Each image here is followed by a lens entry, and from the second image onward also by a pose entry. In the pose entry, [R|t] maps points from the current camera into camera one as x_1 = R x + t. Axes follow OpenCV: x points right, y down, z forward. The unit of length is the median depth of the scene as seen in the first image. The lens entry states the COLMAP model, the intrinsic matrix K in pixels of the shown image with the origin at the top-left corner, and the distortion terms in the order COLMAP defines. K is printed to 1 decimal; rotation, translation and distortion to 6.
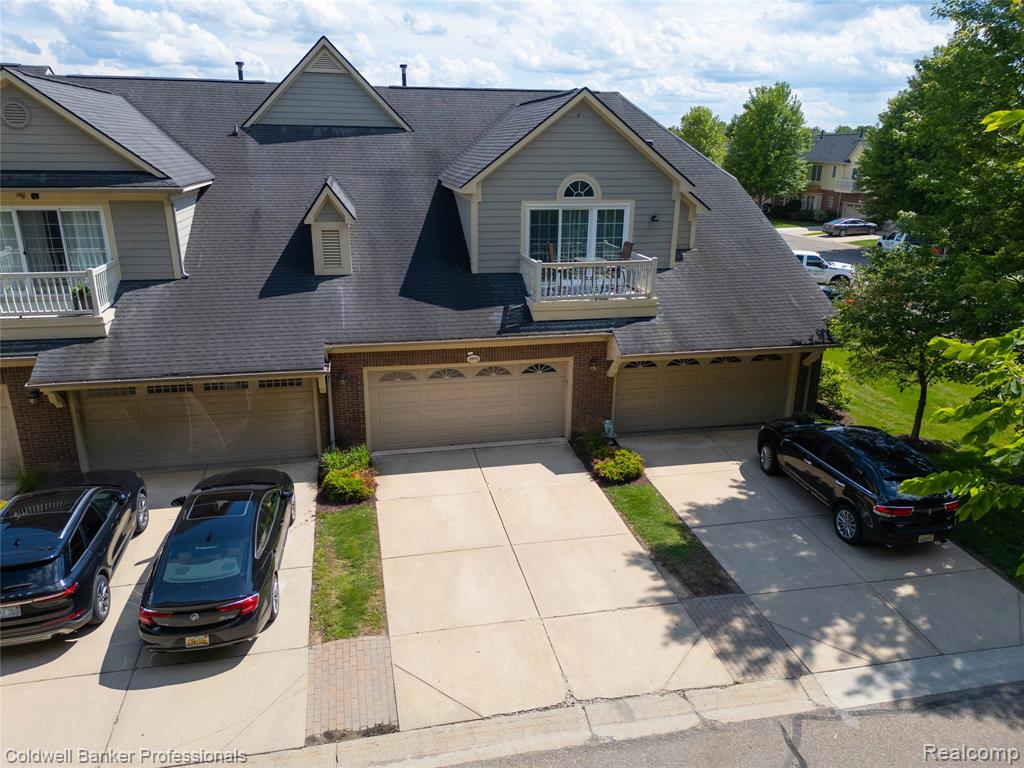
lens RADIAL K [[721.8, 0, 508.7], [0, 721.8, 382.3], [0, 0, 1]] dist [0.057939, -0.056378]
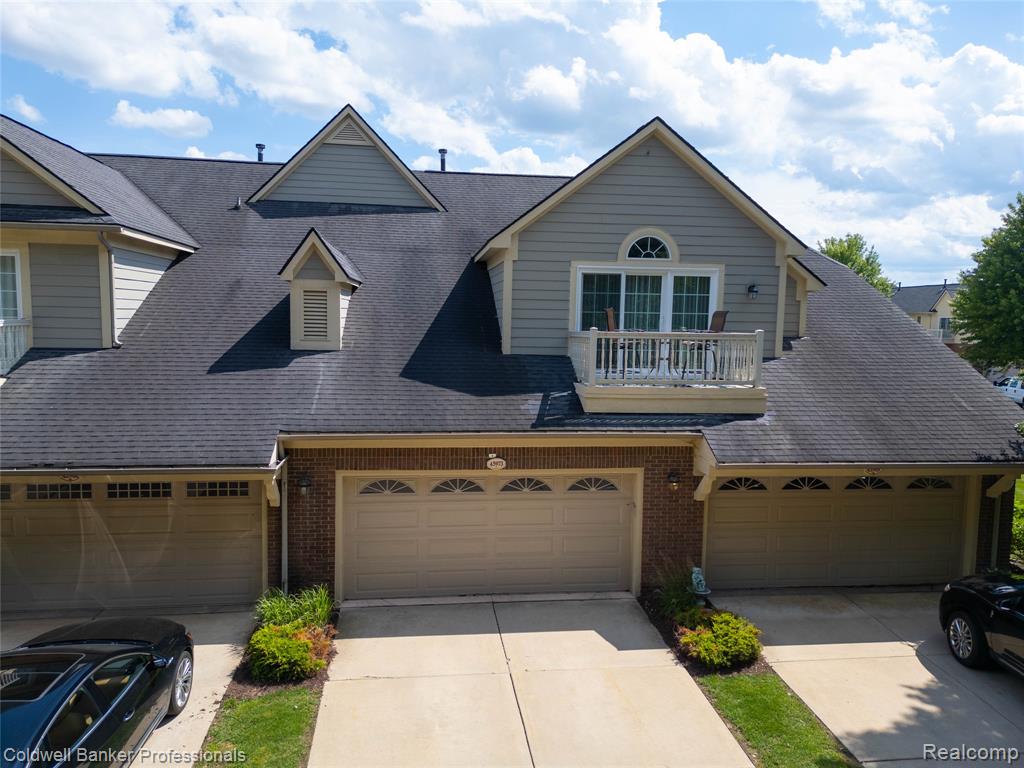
lens RADIAL K [[721.8, 0, 507.3], [0, 721.8, 377.9], [0, 0, 1]] dist [0.057939, -0.056378]
pose [[0.996172, 0.015558, -0.086018, 0.018595], [-0.034681, 0.973617, -0.225537, 0.040706], [0.080240, 0.227657, 0.970430, 0.302814]]
